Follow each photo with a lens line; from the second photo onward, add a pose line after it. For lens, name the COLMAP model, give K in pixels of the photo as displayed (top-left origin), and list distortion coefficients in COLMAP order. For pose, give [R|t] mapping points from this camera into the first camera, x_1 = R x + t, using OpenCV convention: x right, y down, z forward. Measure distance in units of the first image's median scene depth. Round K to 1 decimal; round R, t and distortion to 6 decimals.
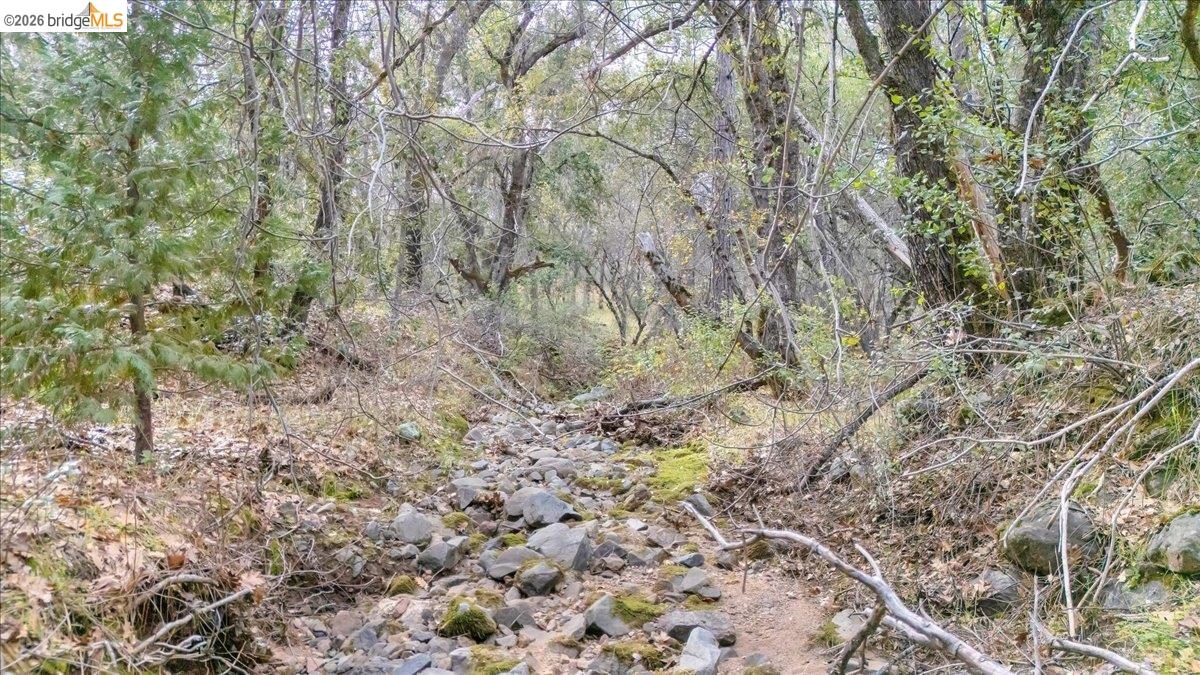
lens RADIAL K [[982.6, 0, 601.8], [0, 982.6, 339.2], [0, 0, 1]] dist [0.001817, -0.000483]
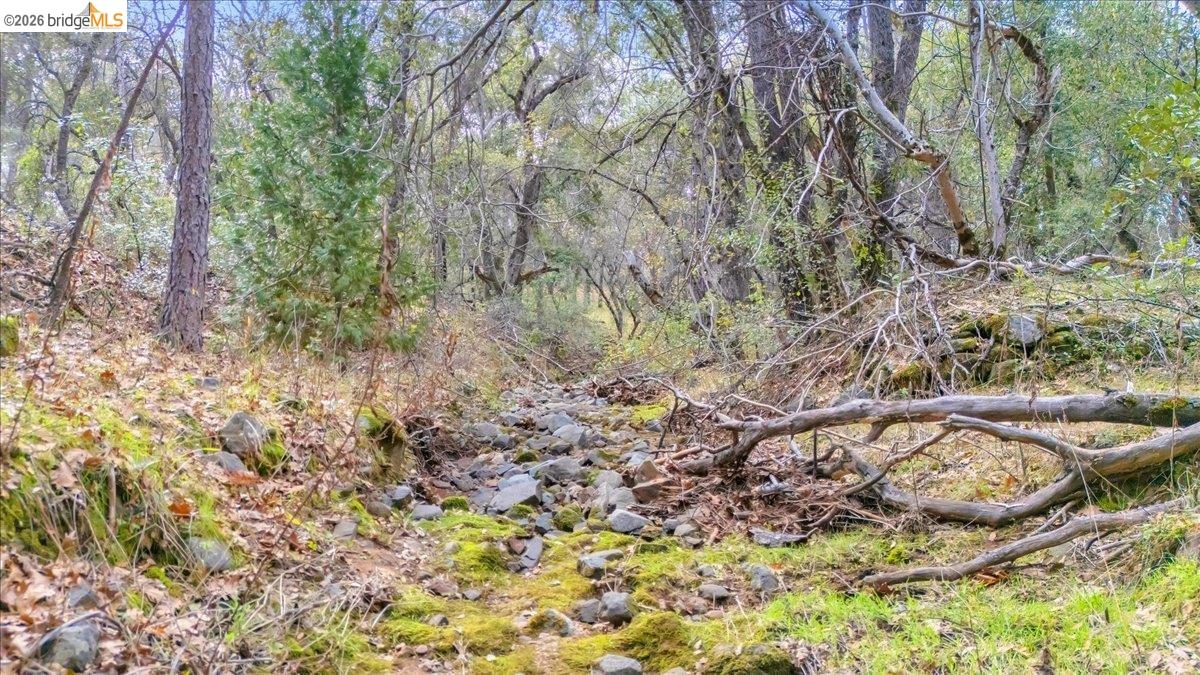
lens RADIAL K [[982.6, 0, 598.3], [0, 982.6, 334.1], [0, 0, 1]] dist [0.001817, -0.000483]
pose [[0.999990, 0.001586, -0.004228, 0.003571], [-0.001604, 0.999989, -0.004305, 0.006675], [0.004221, 0.004312, 0.999982, -0.183474]]
